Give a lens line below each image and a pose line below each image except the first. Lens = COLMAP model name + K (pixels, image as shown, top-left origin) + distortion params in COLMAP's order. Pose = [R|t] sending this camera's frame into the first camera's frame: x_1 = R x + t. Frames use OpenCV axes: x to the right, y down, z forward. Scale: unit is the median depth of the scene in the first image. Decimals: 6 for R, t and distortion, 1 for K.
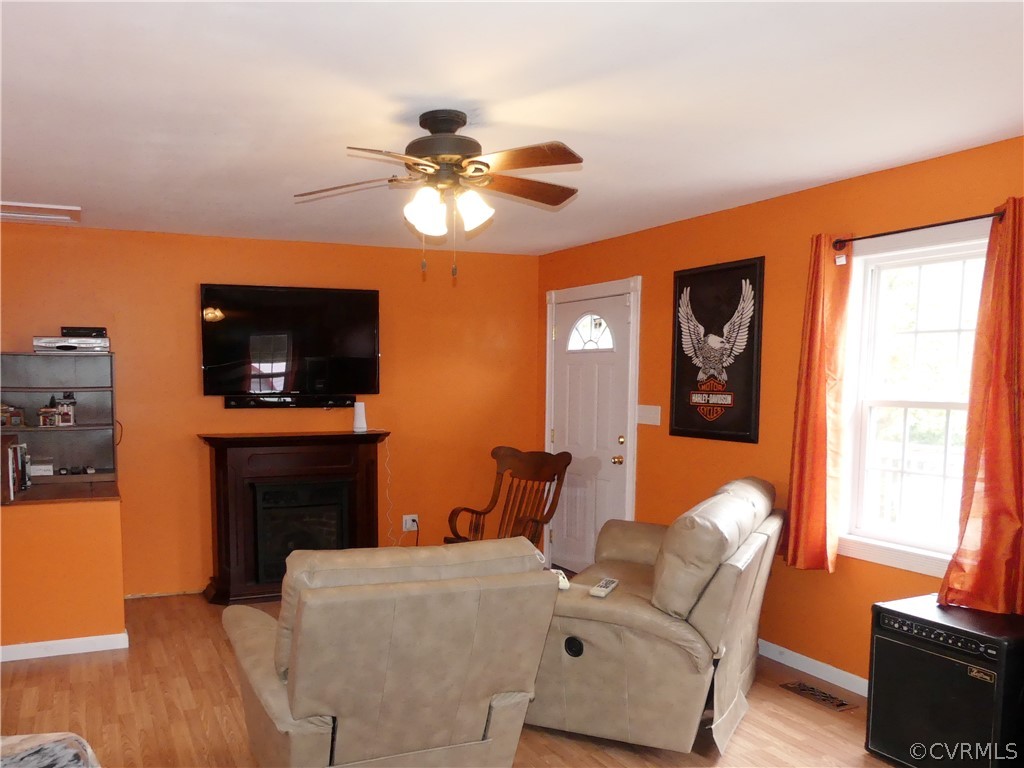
lens RADIAL K [[821.3, 0, 509.3], [0, 821.3, 354.6], [0, 0, 1]] dist [-0.025245, 0.002763]
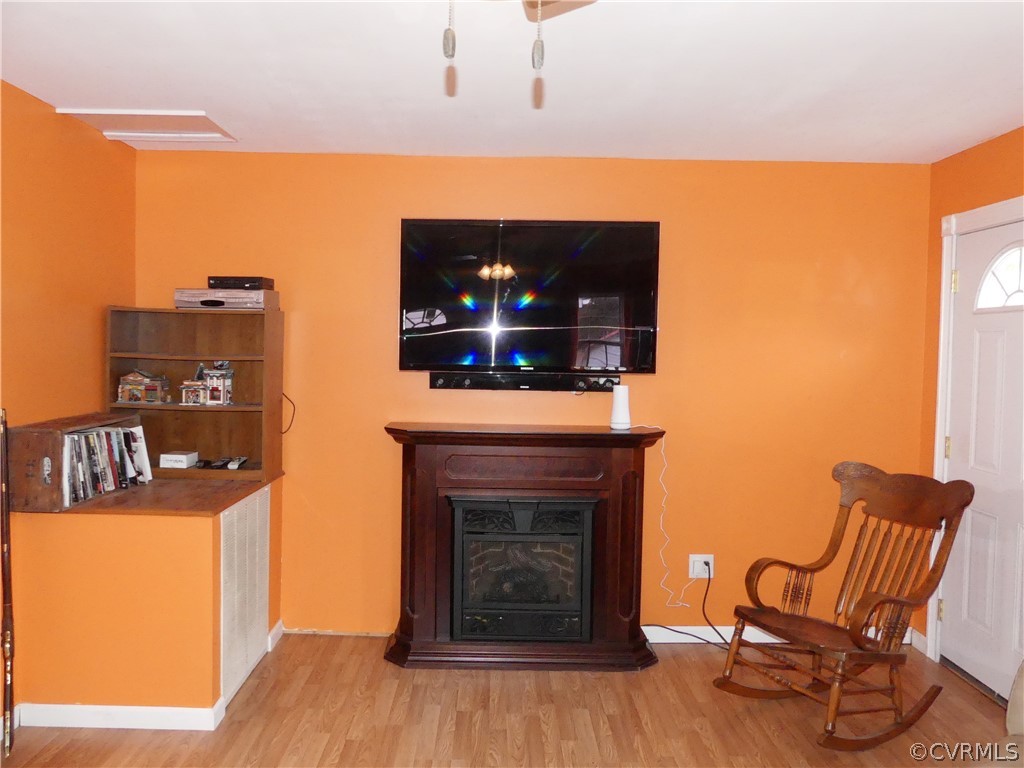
lens RADIAL K [[821.3, 0, 509.3], [0, 821.3, 354.6], [0, 0, 1]] dist [-0.025245, 0.002763]
pose [[0.887068, 0.016215, -0.461354, 0.049808], [-0.003429, 0.999587, 0.028539, 0.013774], [0.461626, -0.023734, 0.886757, 0.357656]]
